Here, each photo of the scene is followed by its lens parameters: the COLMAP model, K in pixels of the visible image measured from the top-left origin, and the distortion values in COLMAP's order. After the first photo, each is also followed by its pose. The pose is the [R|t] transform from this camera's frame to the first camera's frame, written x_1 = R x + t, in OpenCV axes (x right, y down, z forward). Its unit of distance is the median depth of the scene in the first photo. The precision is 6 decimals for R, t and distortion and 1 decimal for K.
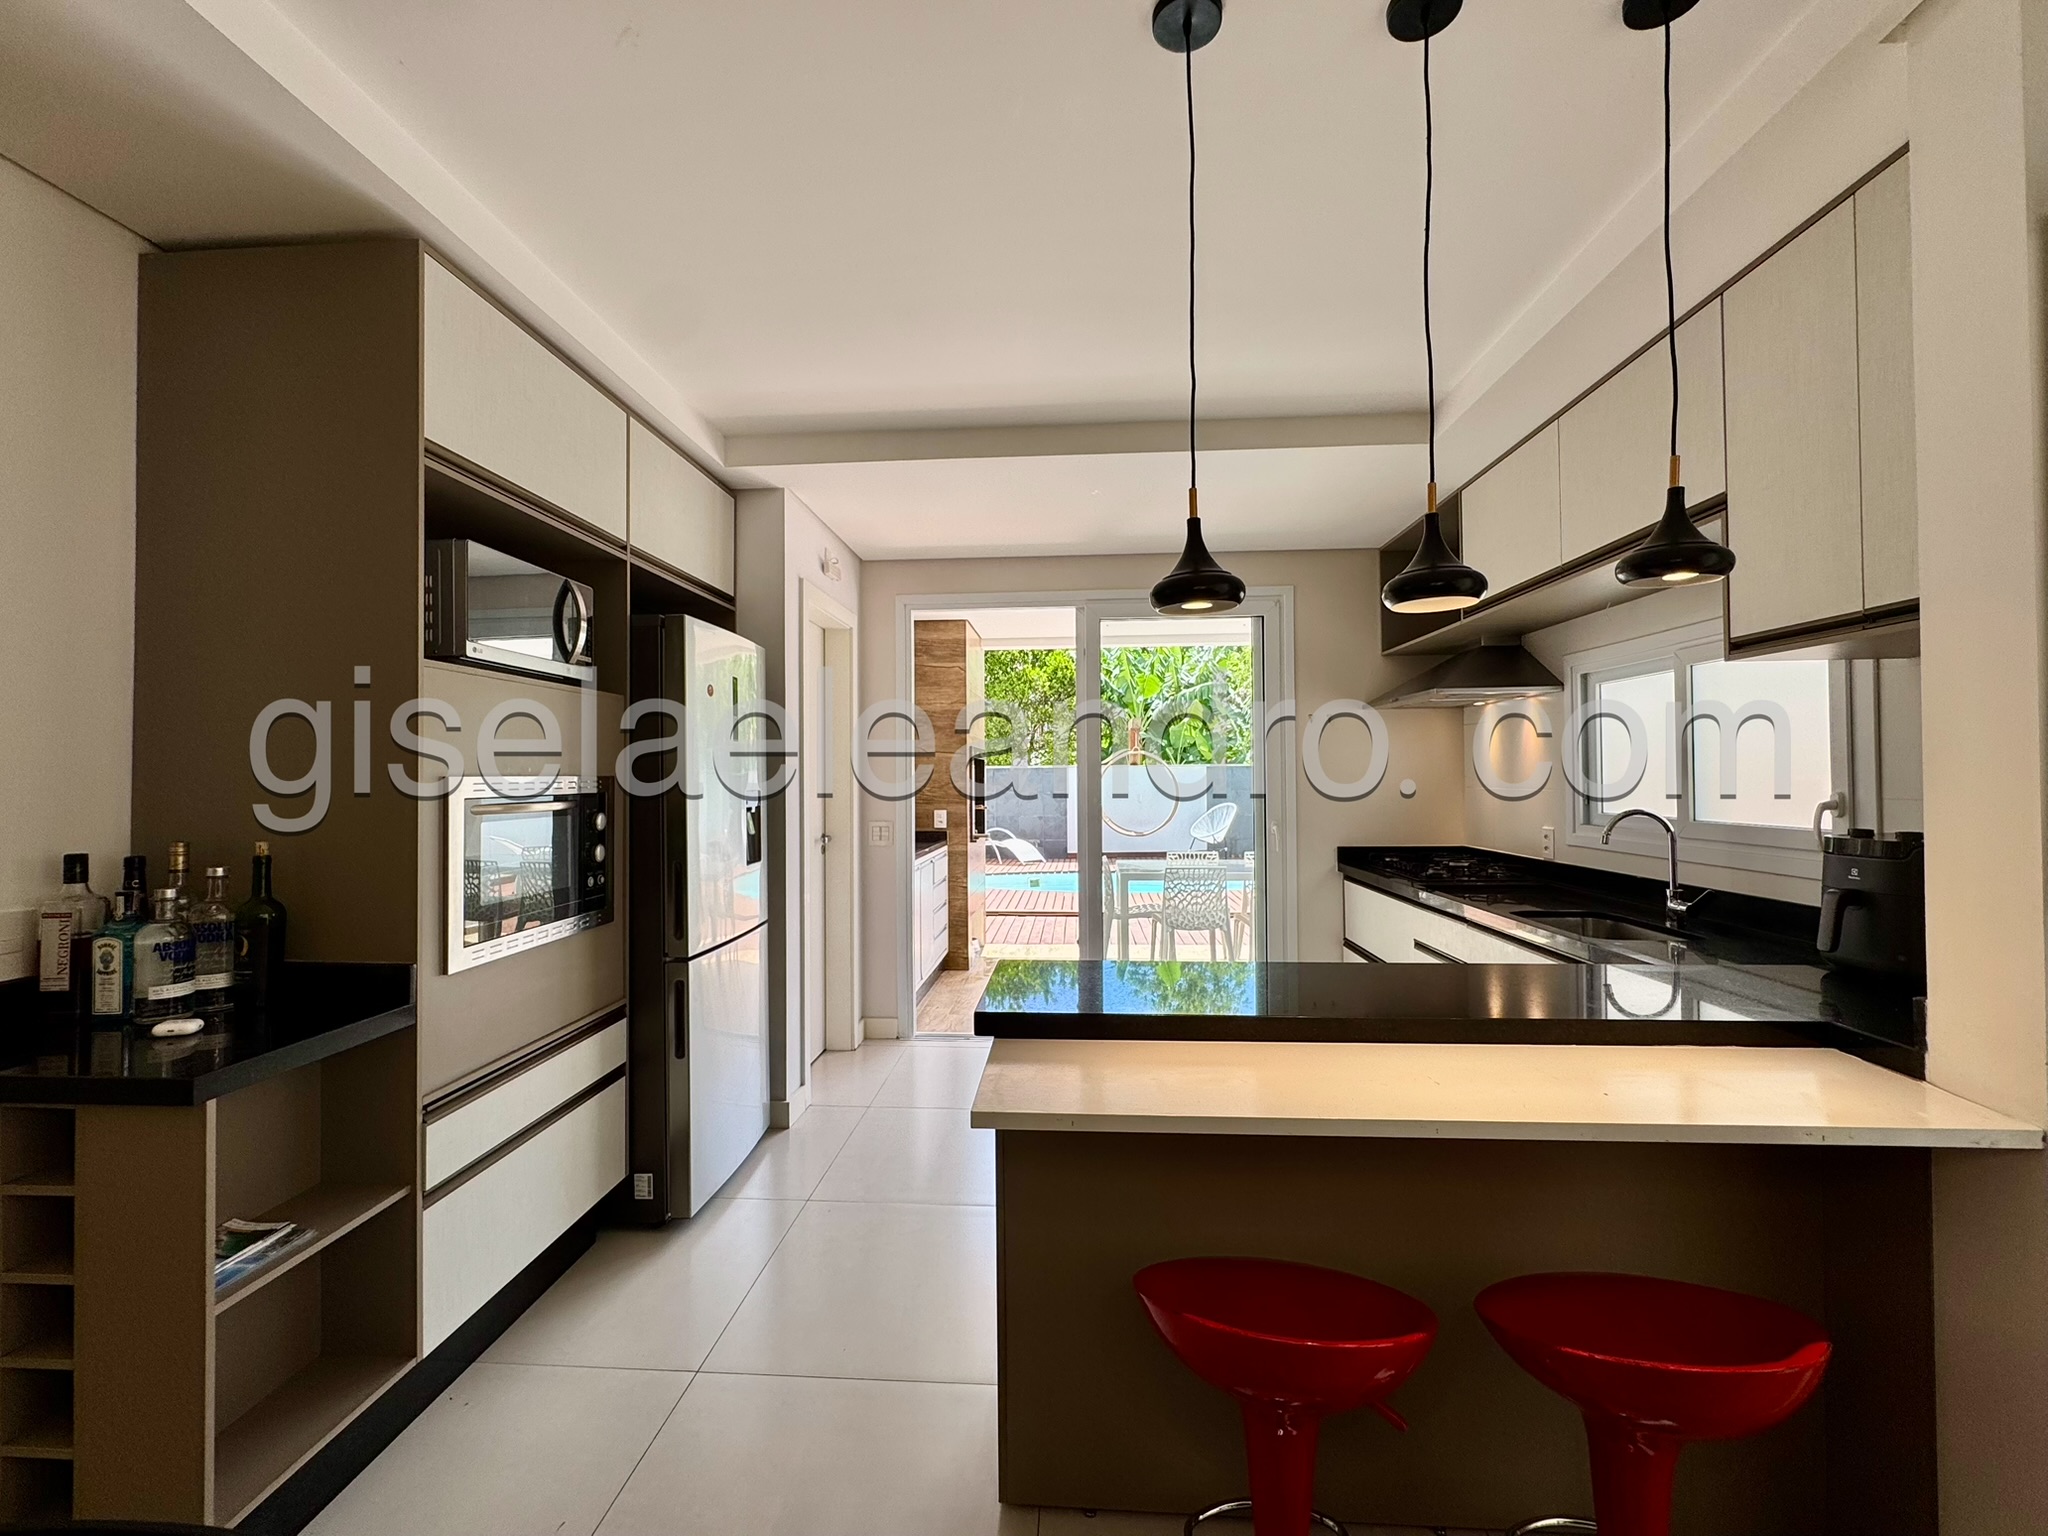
lens RADIAL K [[865.0, 0, 1021.4], [0, 865.0, 764.6], [0, 0, 1]] dist [-0.002317, -0.000237]
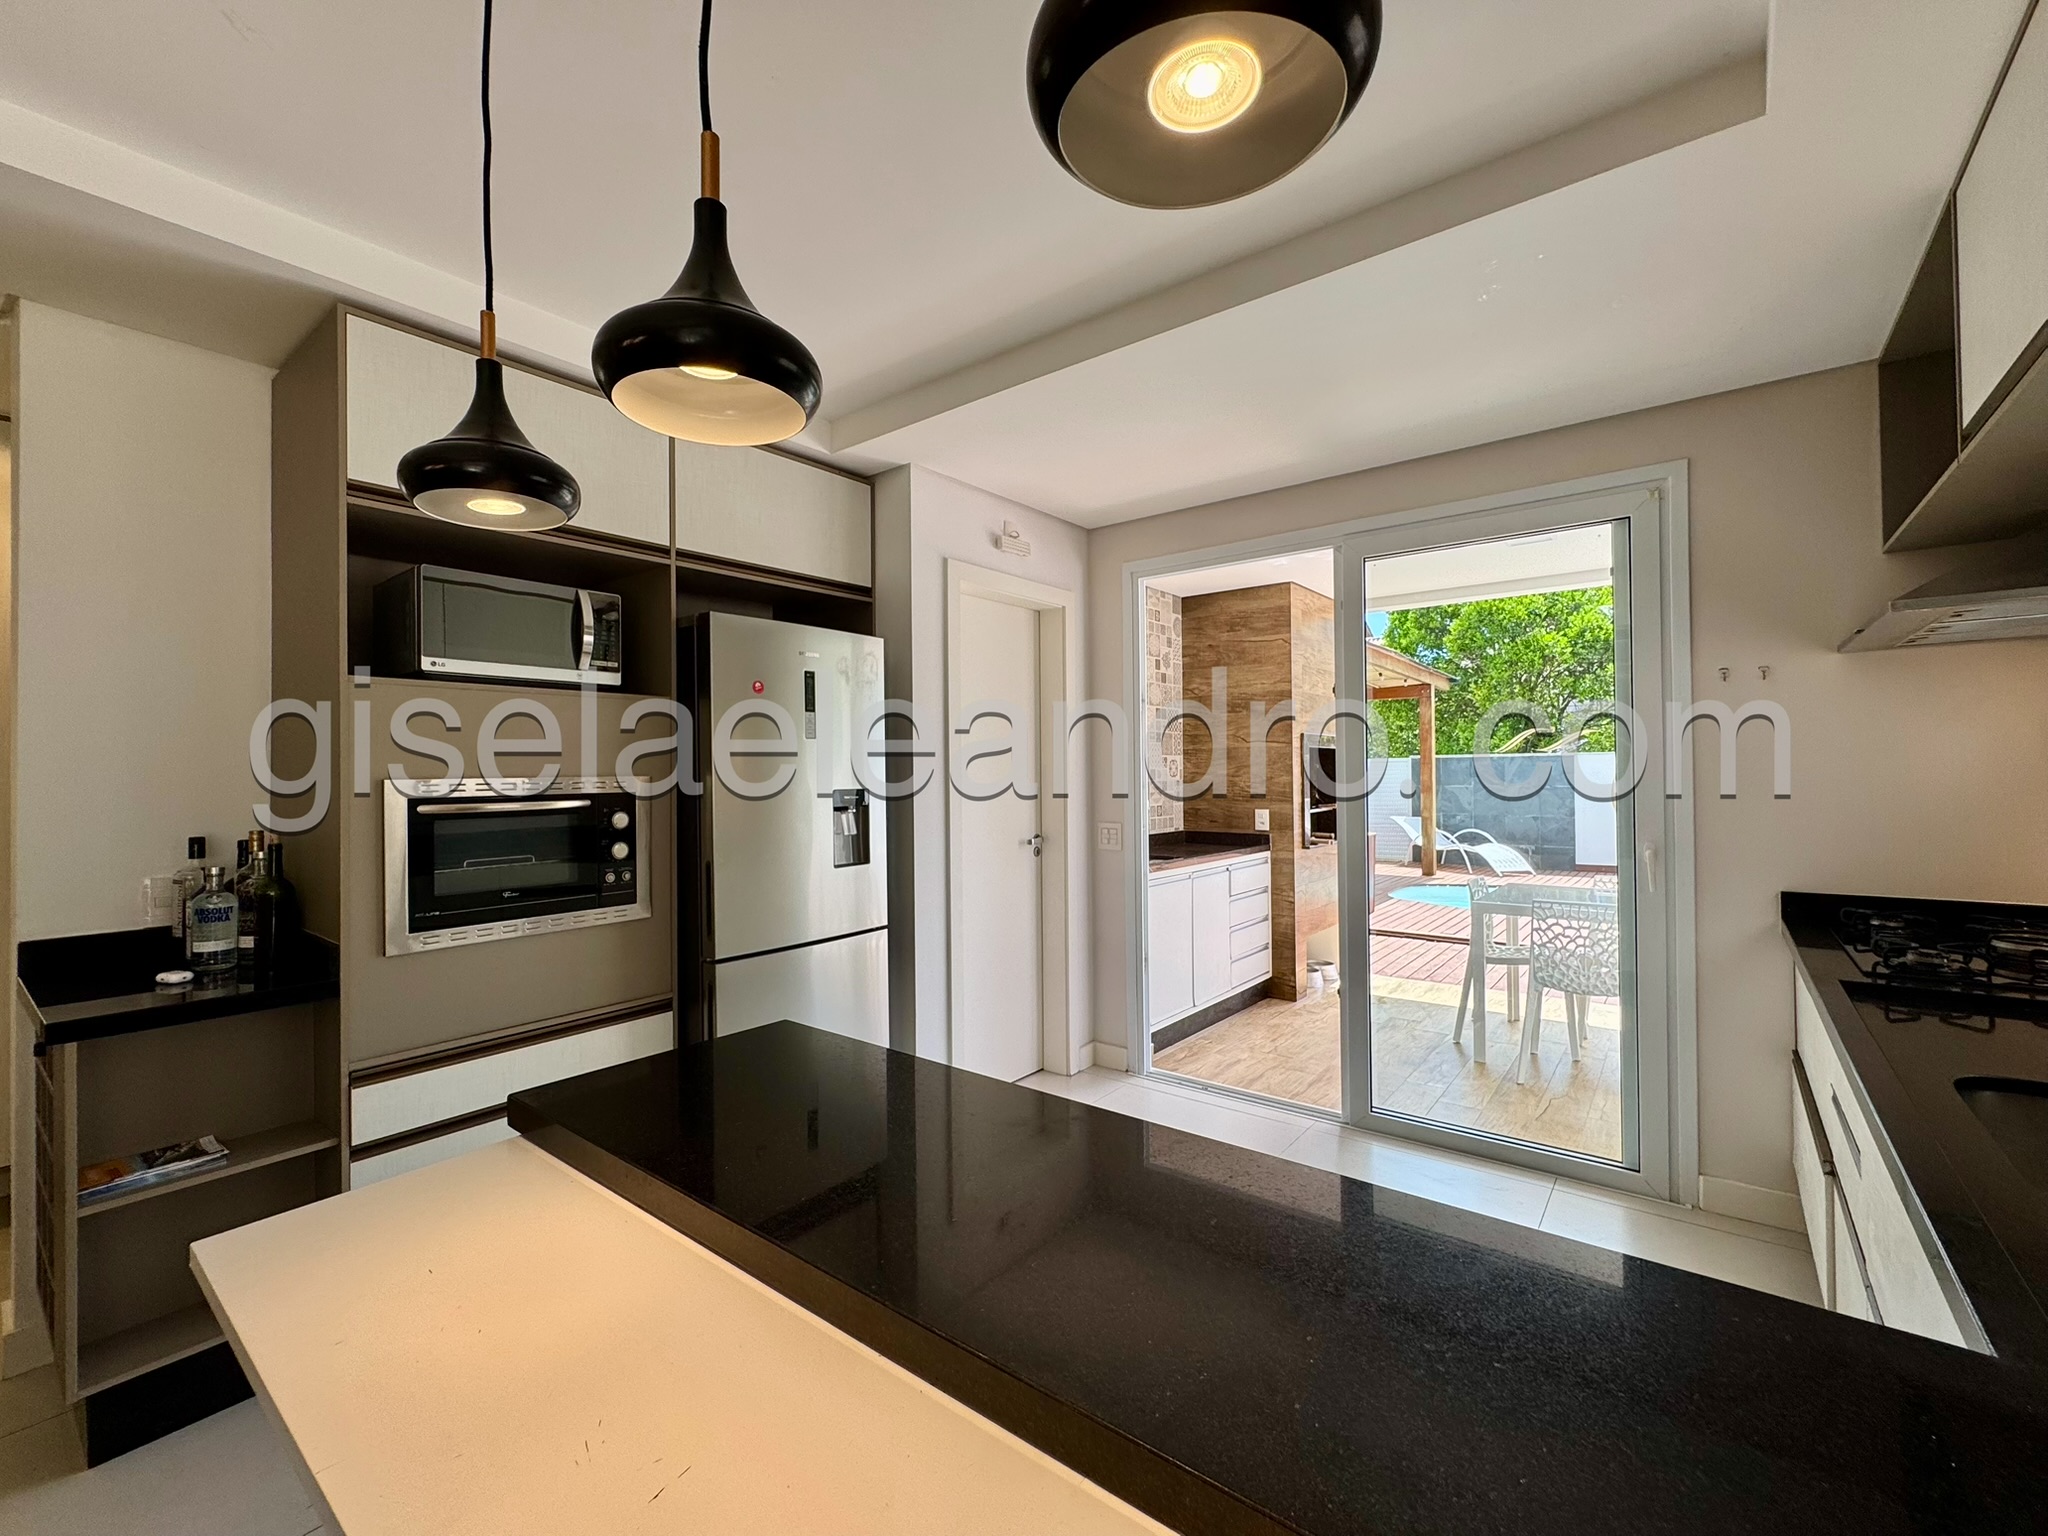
lens RADIAL K [[868.1, 0, 1021.5], [0, 868.1, 764.7], [0, 0, 1]] dist [-0.002381, -0.000296]
pose [[0.825788, -0.005044, -0.563958, 0.477563], [0.011899, 0.999893, 0.008480, -0.003517], [0.563855, -0.013713, 0.825760, 0.397542]]
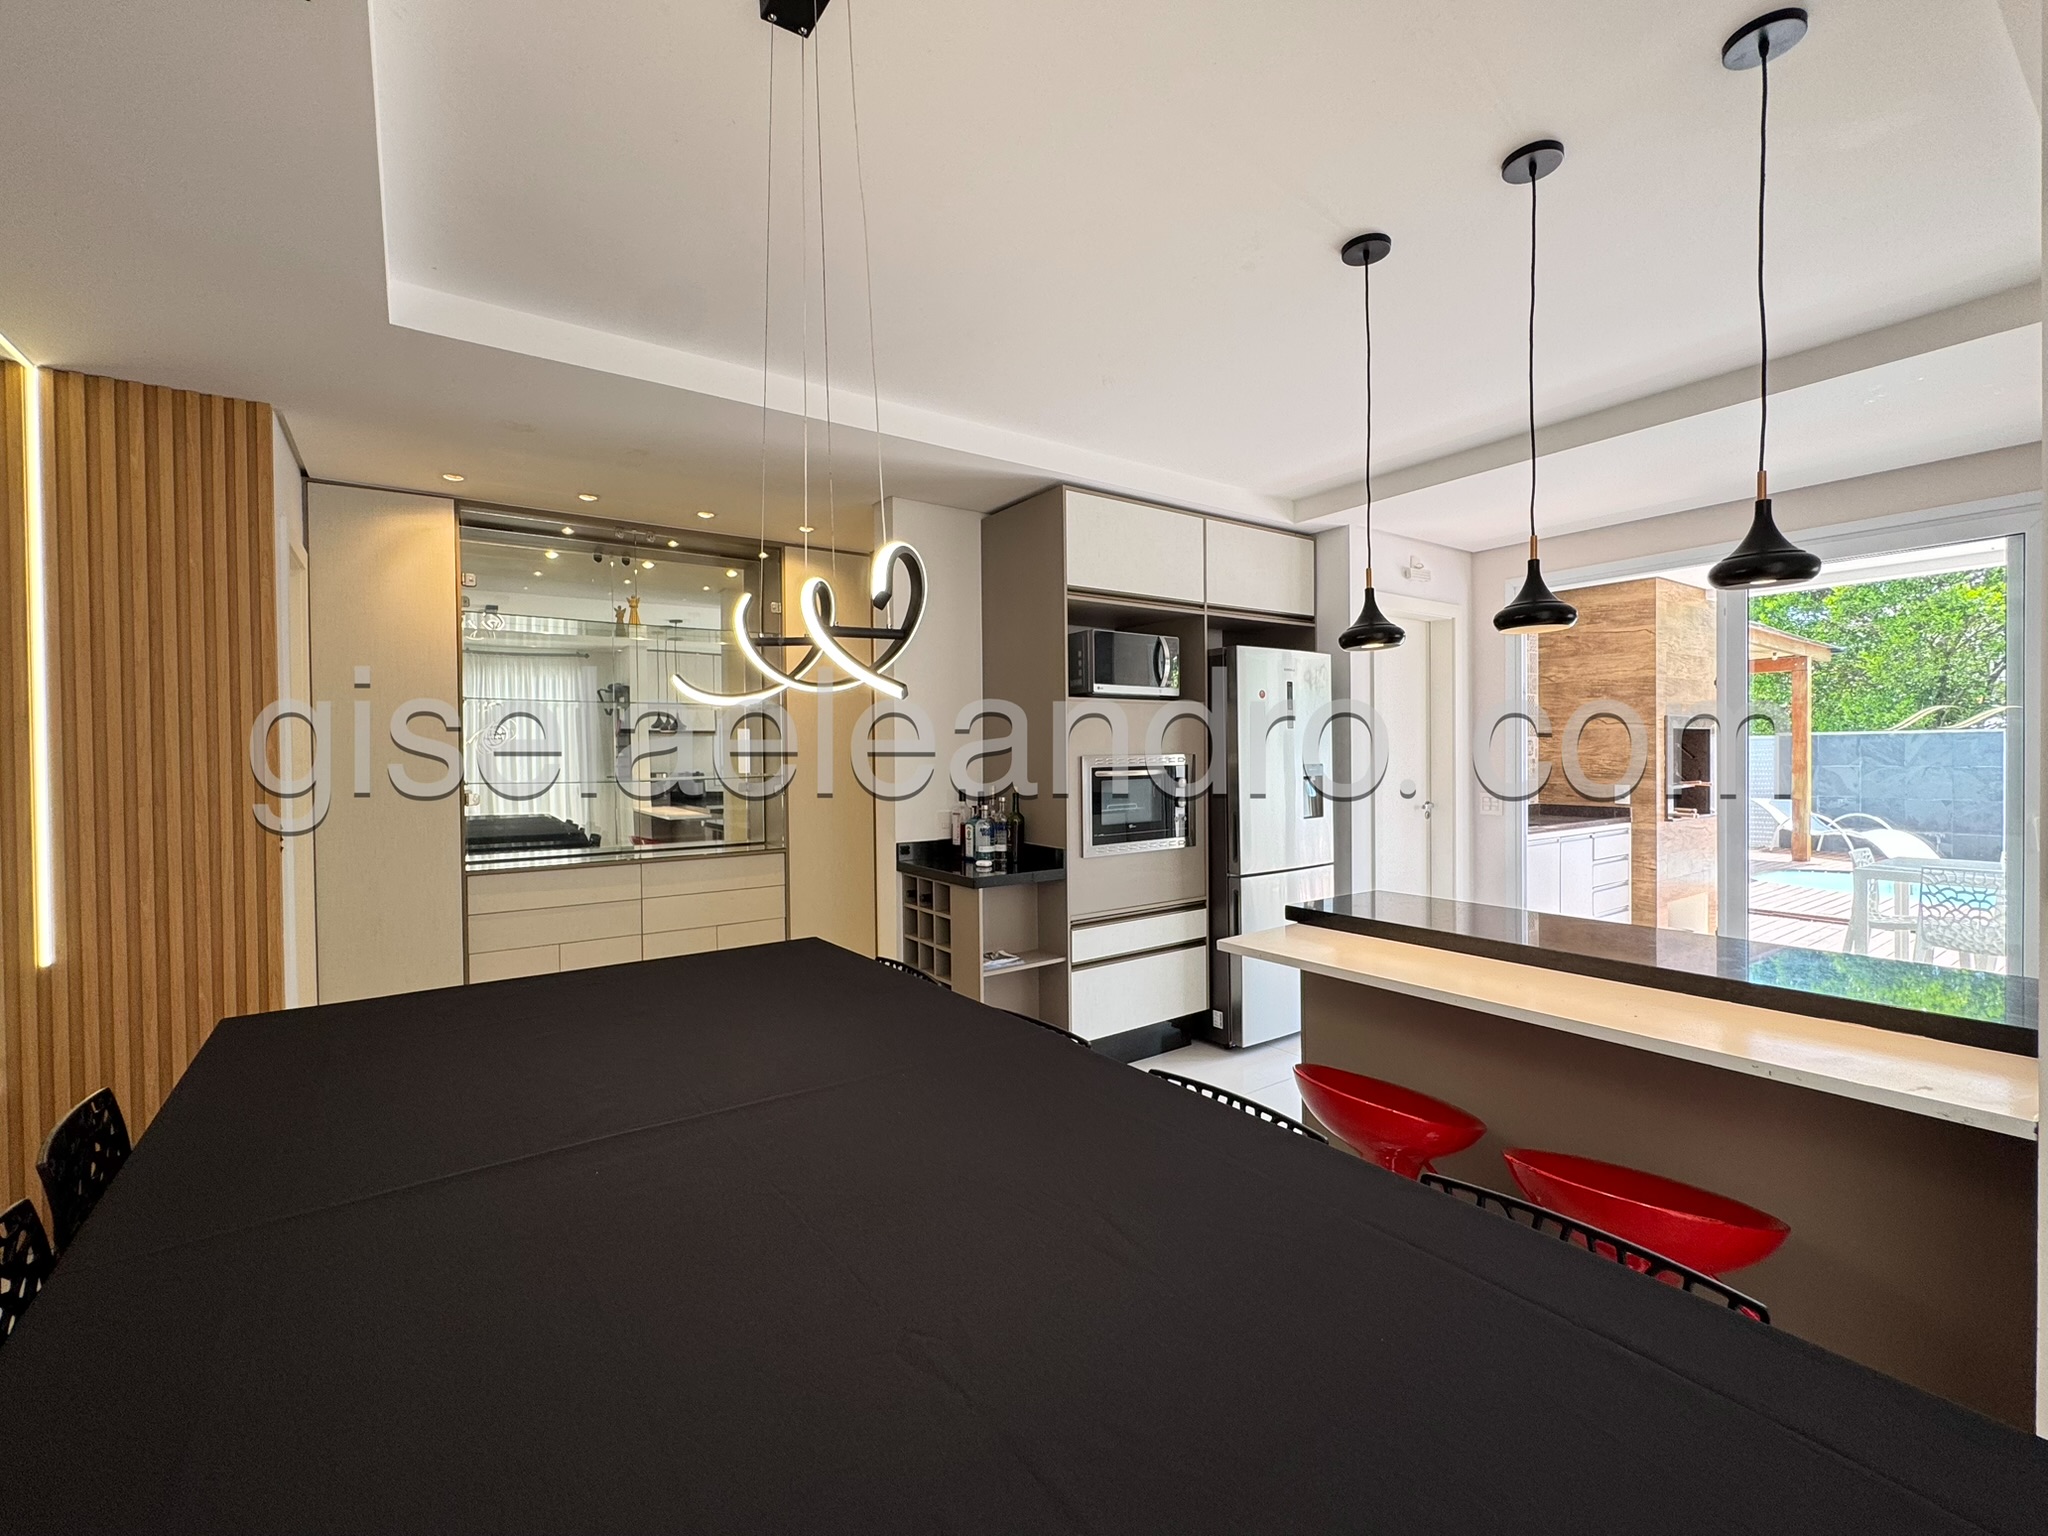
lens RADIAL K [[865.0, 0, 1021.4], [0, 865.0, 764.6], [0, 0, 1]] dist [-0.002317, -0.000237]
pose [[0.627510, 0.010698, -0.778535, 0.561729], [0.017461, 0.999461, 0.027808, -0.017565], [0.778412, -0.031044, 0.626985, -0.239027]]
